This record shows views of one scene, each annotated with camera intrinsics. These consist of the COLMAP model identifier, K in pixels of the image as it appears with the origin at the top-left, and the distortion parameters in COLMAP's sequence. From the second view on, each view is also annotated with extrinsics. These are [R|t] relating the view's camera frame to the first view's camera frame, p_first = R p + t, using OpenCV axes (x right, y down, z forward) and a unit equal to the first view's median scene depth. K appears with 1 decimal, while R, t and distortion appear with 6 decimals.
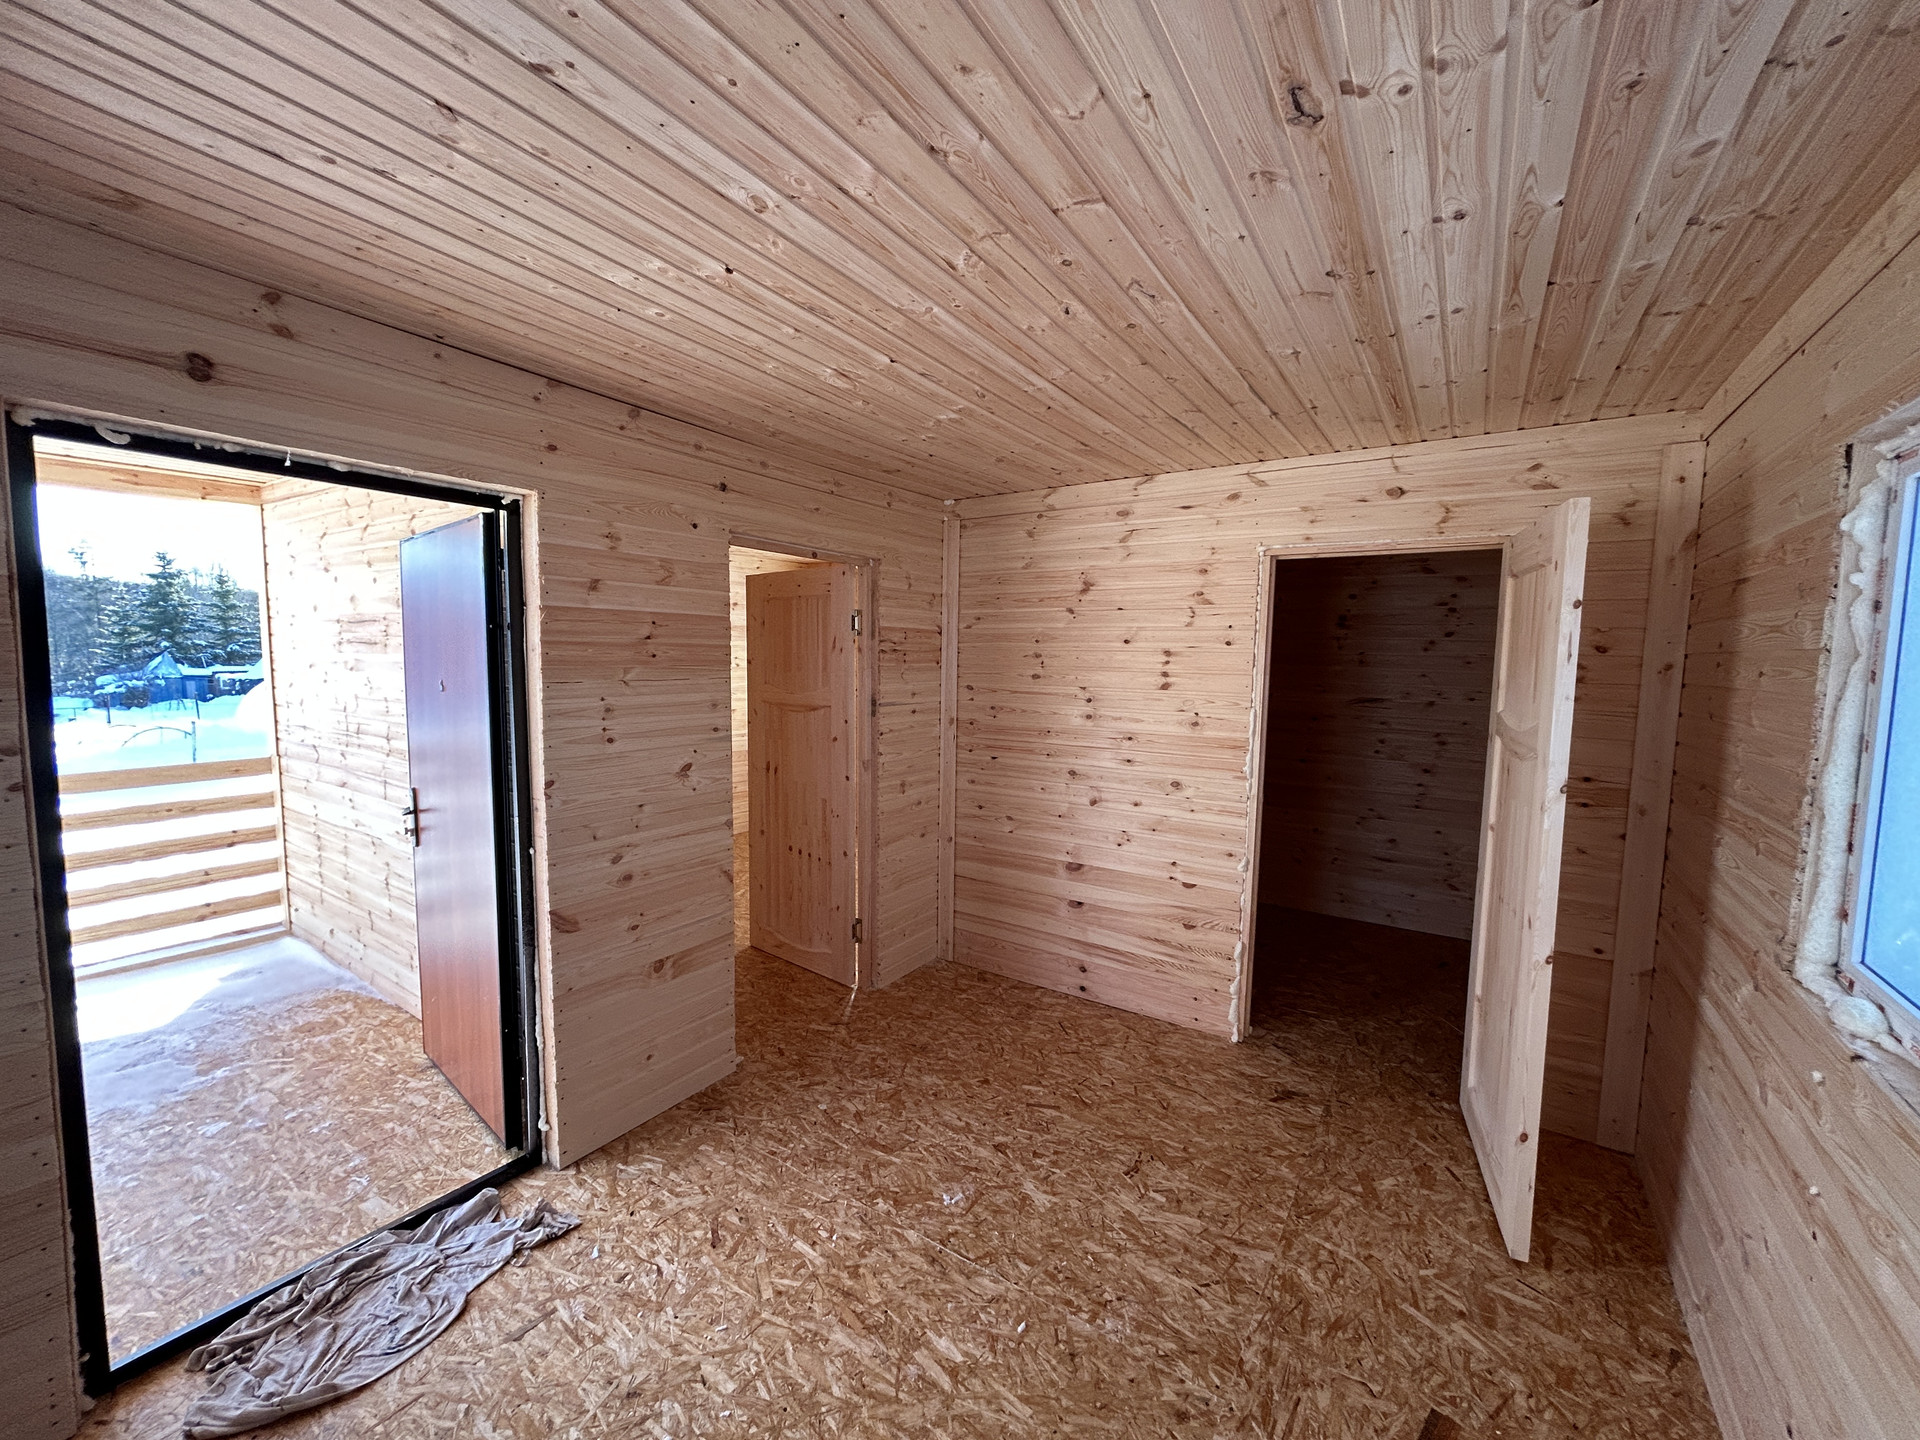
lens RADIAL K [[767.3, 0, 956.3], [0, 767.3, 719.5], [0, 0, 1]] dist [0.000012, 0.001013]
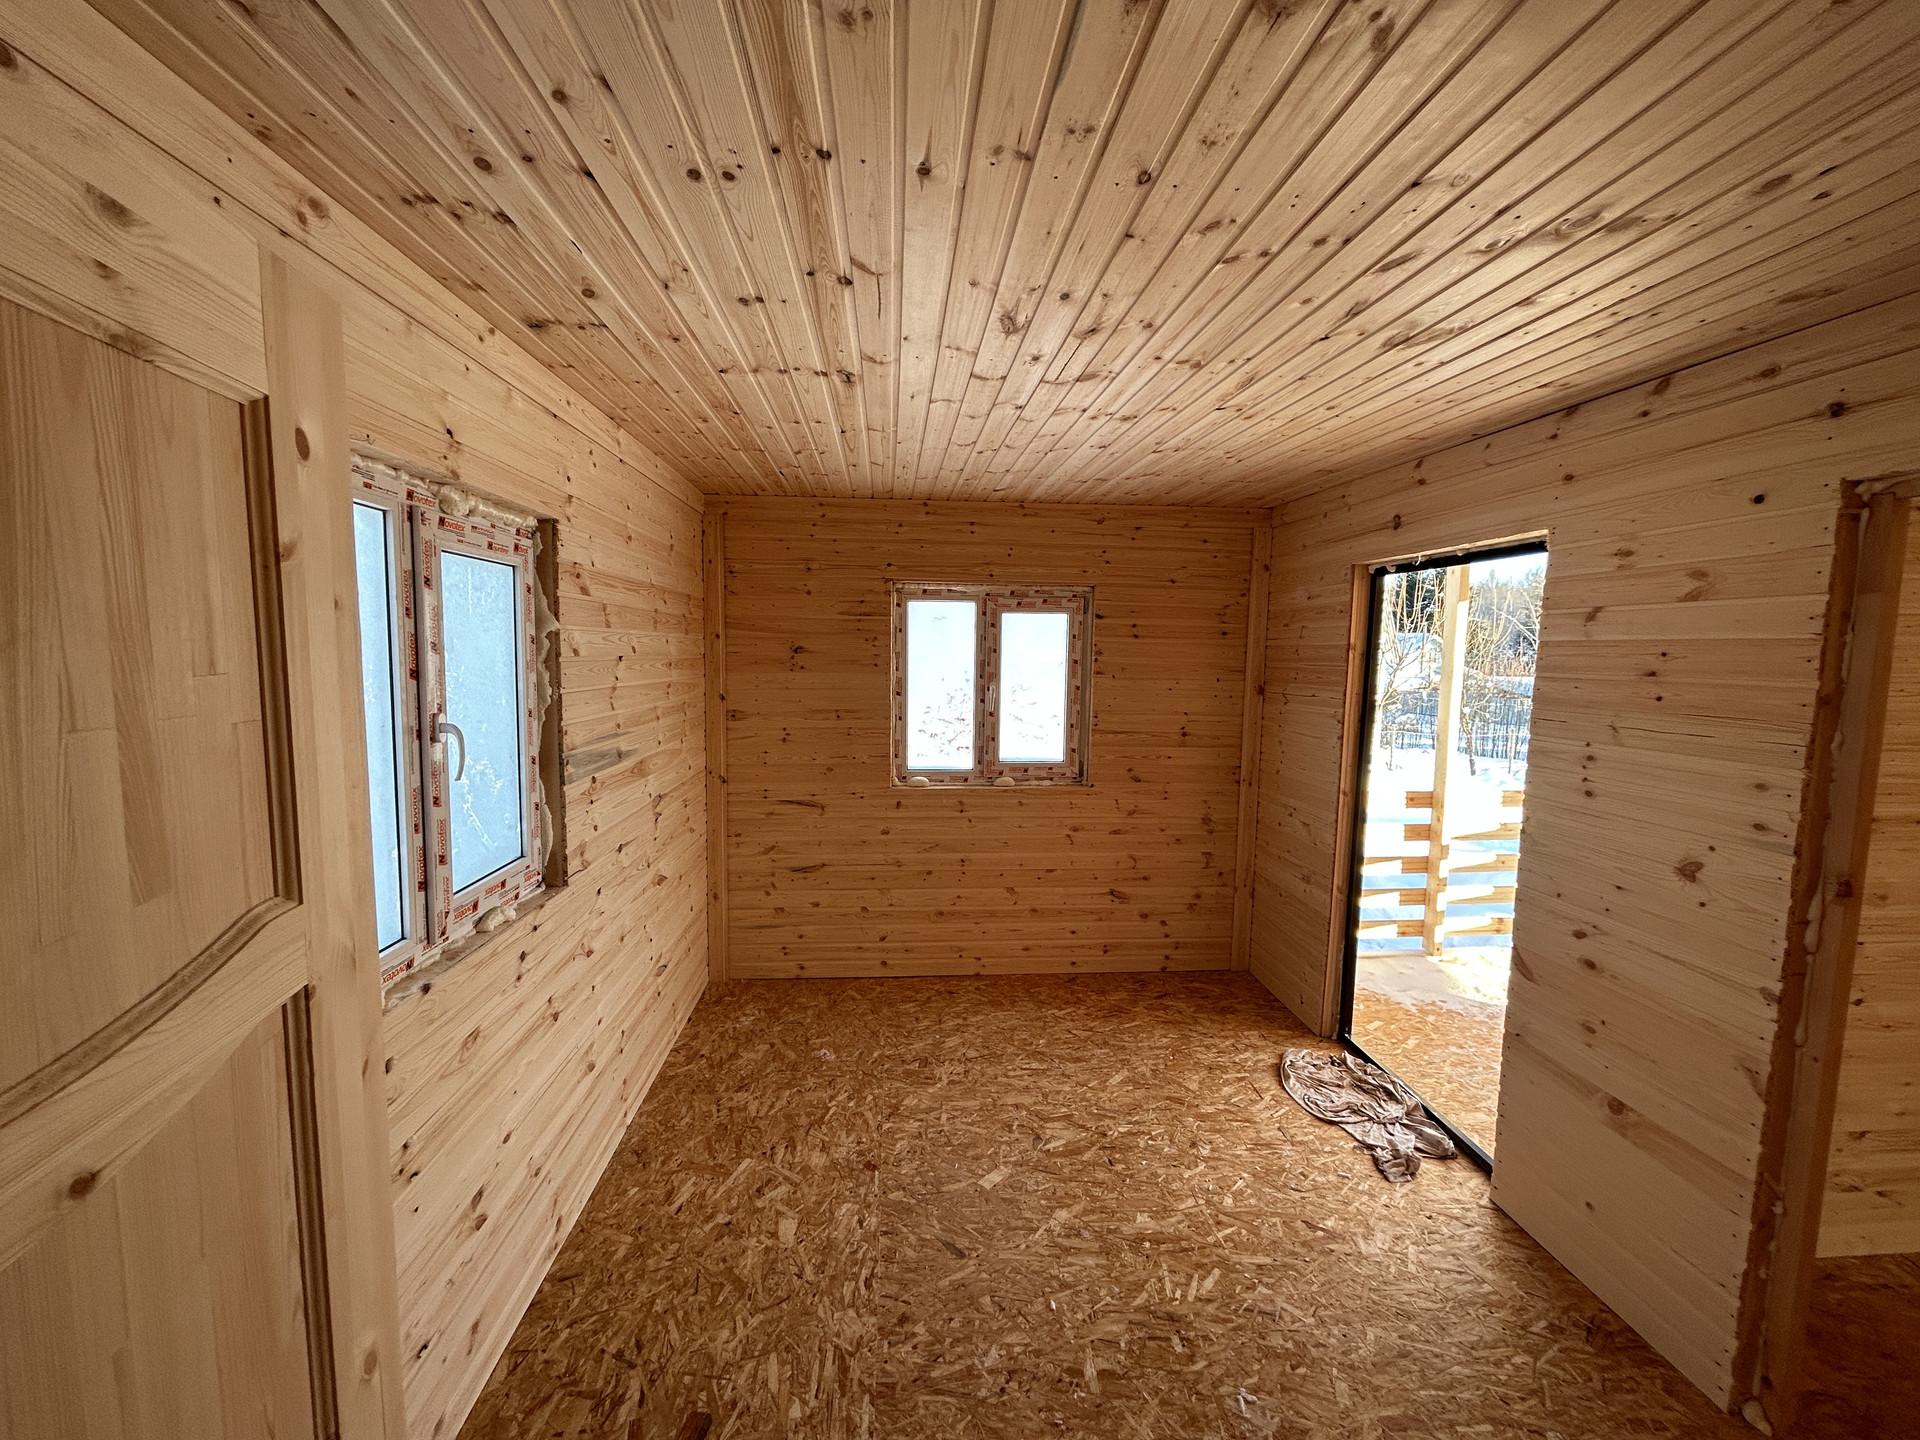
lens RADIAL K [[767.3, 0, 956.3], [0, 767.3, 719.5], [0, 0, 1]] dist [0.000012, 0.001013]
pose [[-0.781159, 0.028736, -0.623671, 0.794147], [-0.082259, 0.985494, 0.148439, -0.155430], [0.618890, 0.167257, -0.767464, 1.521745]]
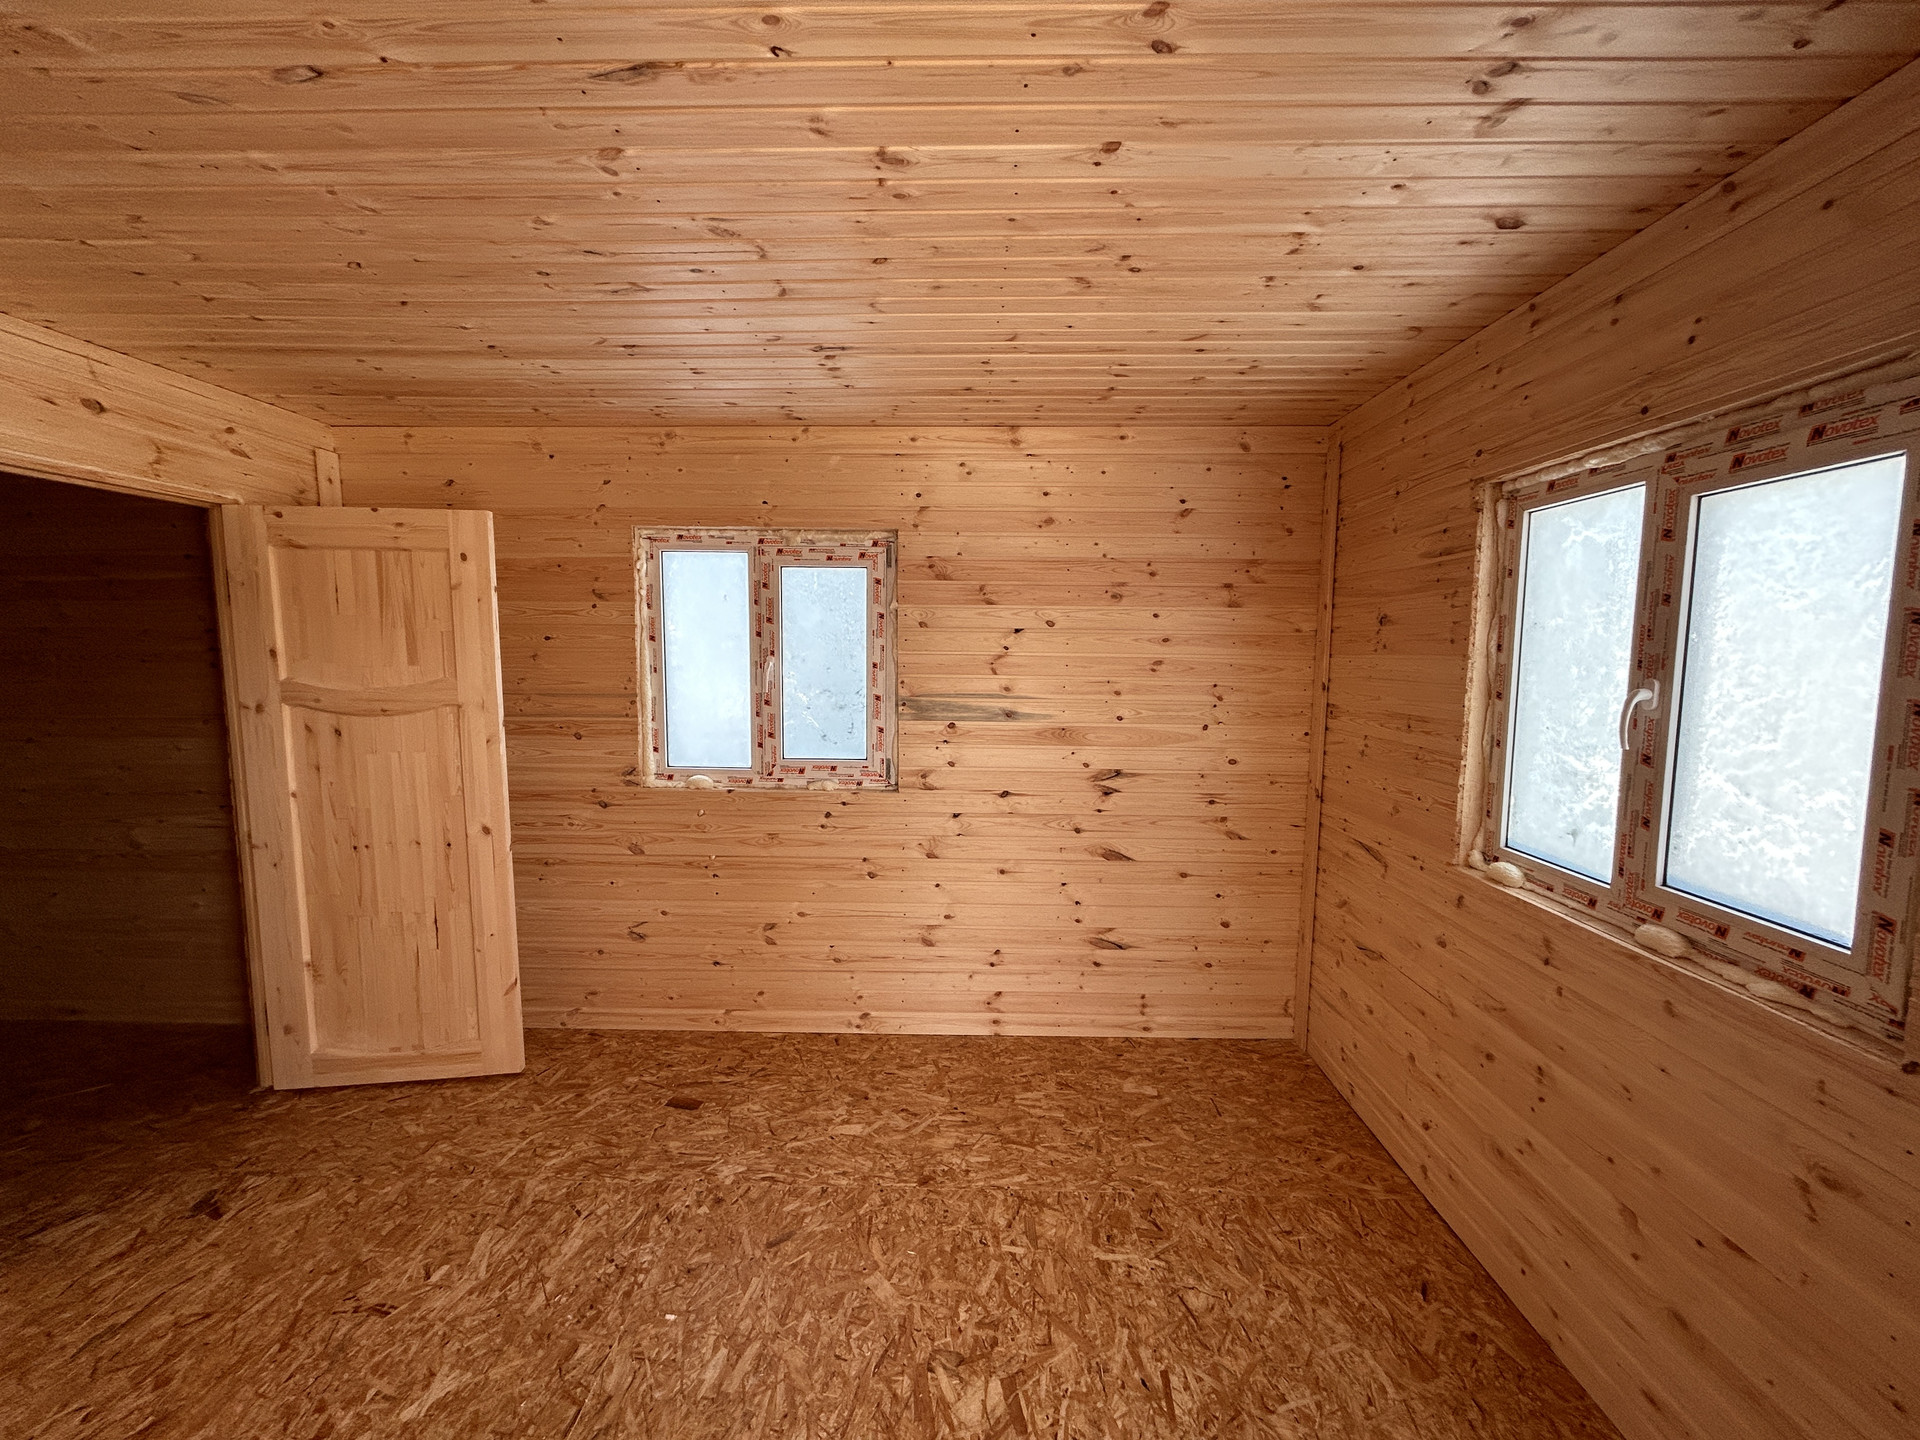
lens RADIAL K [[767.3, 0, 956.3], [0, 767.3, 719.5], [0, 0, 1]] dist [0.000012, 0.001013]
pose [[-0.546310, -0.101526, 0.831407, -0.807564], [0.057339, 0.985765, 0.158052, -0.088062], [-0.835618, 0.134017, -0.532712, 1.058199]]
